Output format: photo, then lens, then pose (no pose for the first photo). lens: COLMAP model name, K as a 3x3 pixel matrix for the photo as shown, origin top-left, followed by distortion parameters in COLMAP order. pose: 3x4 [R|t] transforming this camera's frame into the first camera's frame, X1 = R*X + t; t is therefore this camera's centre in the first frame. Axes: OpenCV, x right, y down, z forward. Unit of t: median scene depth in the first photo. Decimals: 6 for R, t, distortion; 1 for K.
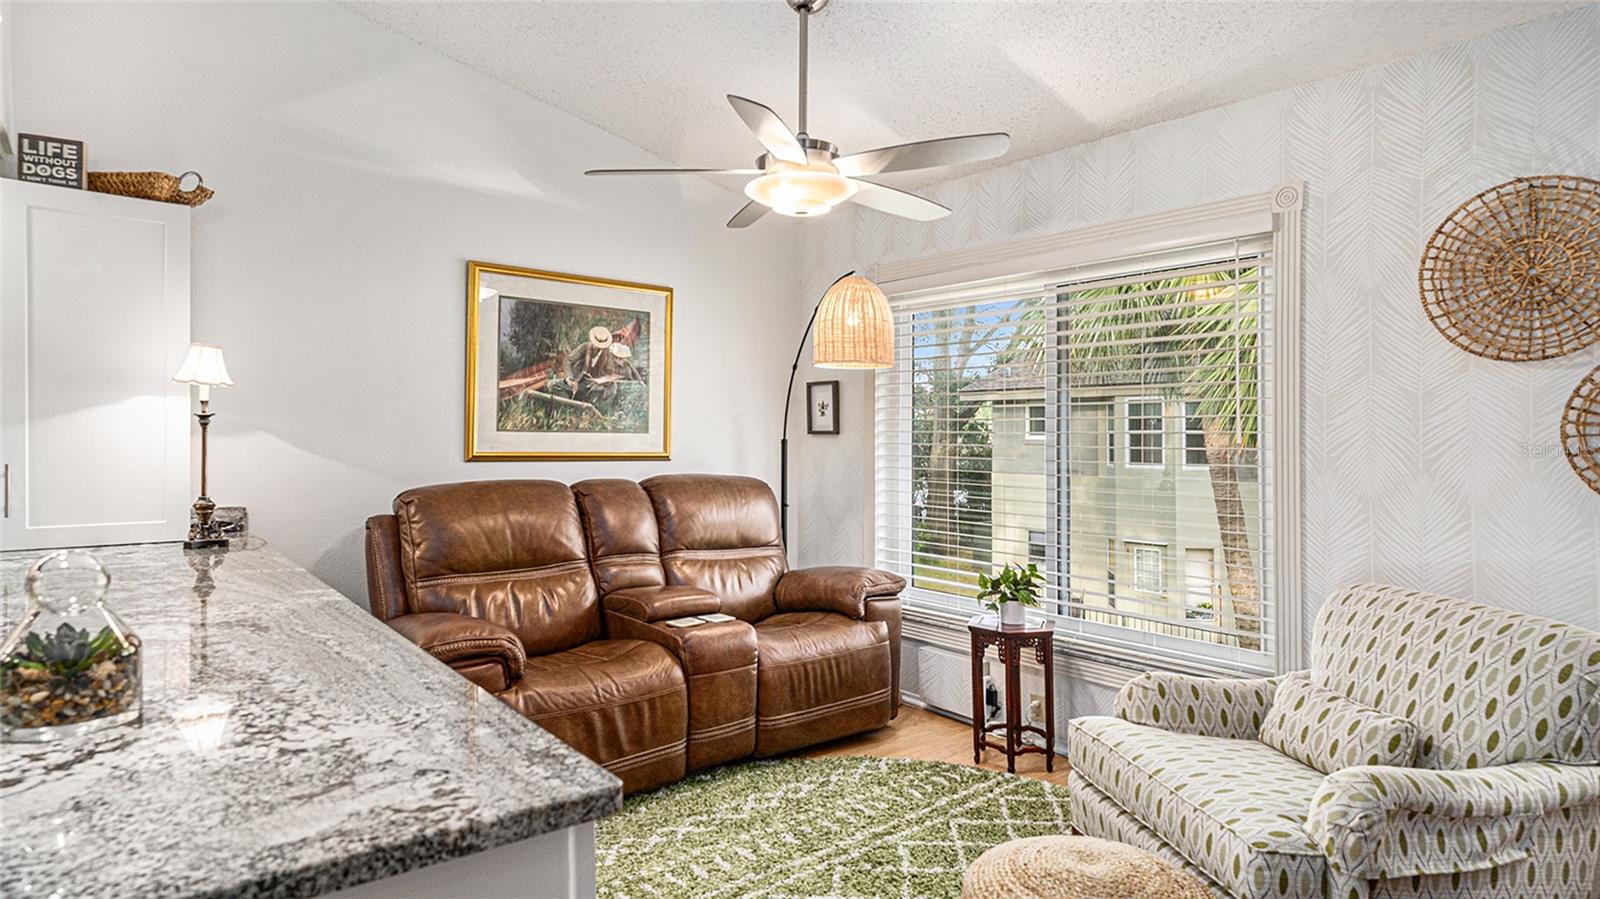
lens RADIAL K [[903.0, 0, 800.0], [0, 903.0, 449.5], [0, 0, 1]] dist [-0.058479, 0.054877]
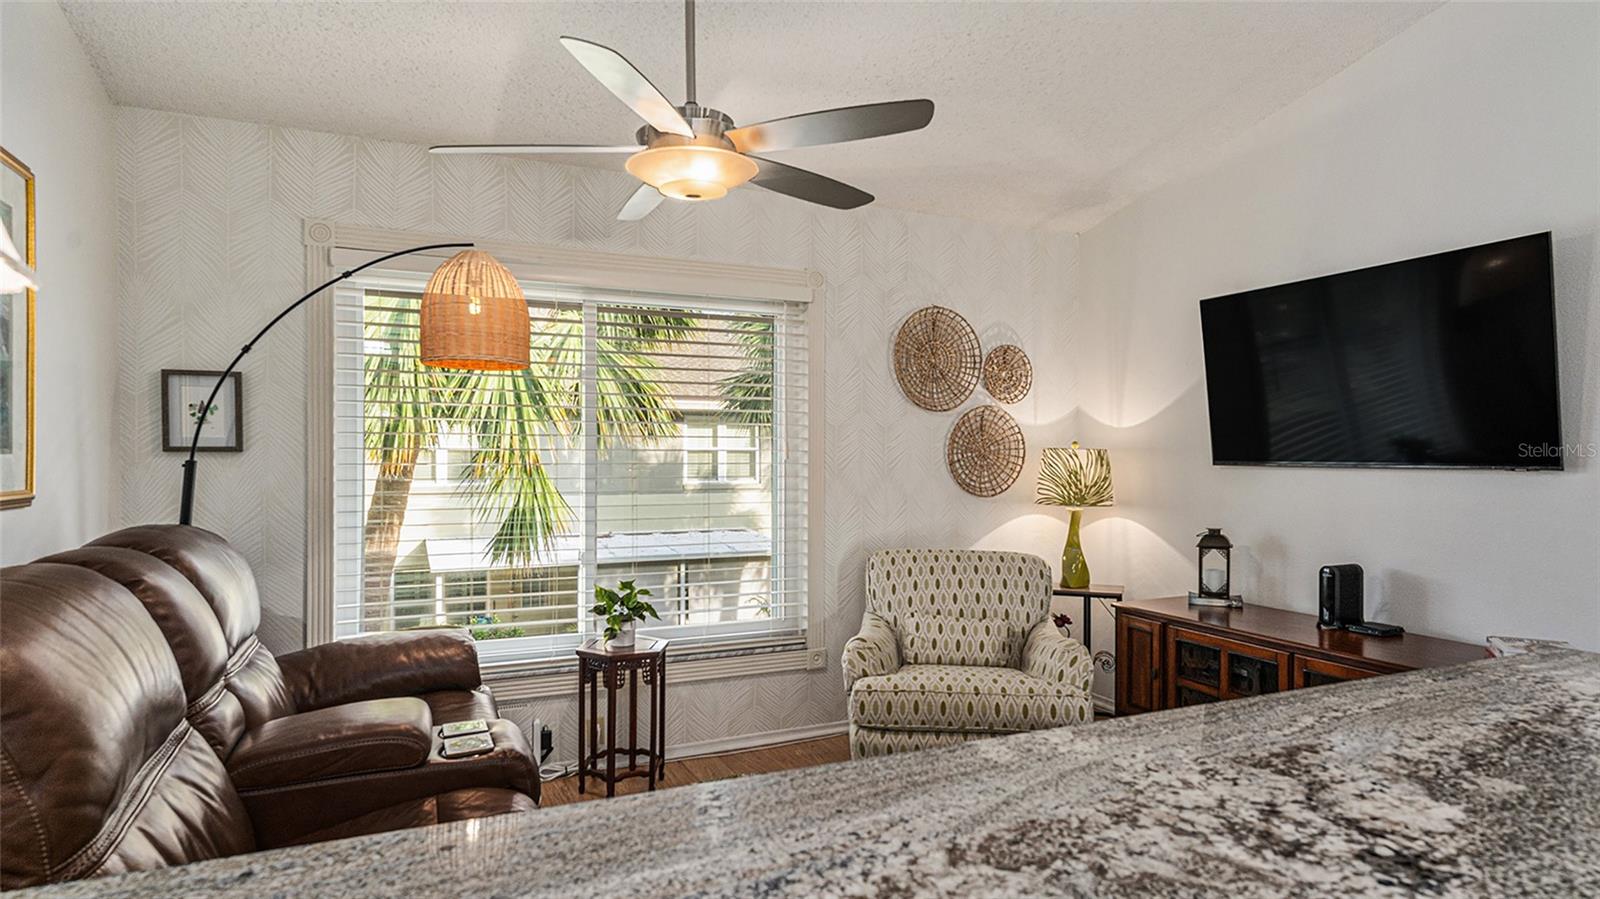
lens RADIAL K [[891.7, 0, 800.0], [0, 891.7, 449.5], [0, 0, 1]] dist [-0.054342, 0.036109]
pose [[0.242962, -0.001190, 0.970035, -0.661250], [0.010820, 0.999940, -0.001483, -0.017787], [-0.969975, 0.010856, 0.242961, 0.586961]]
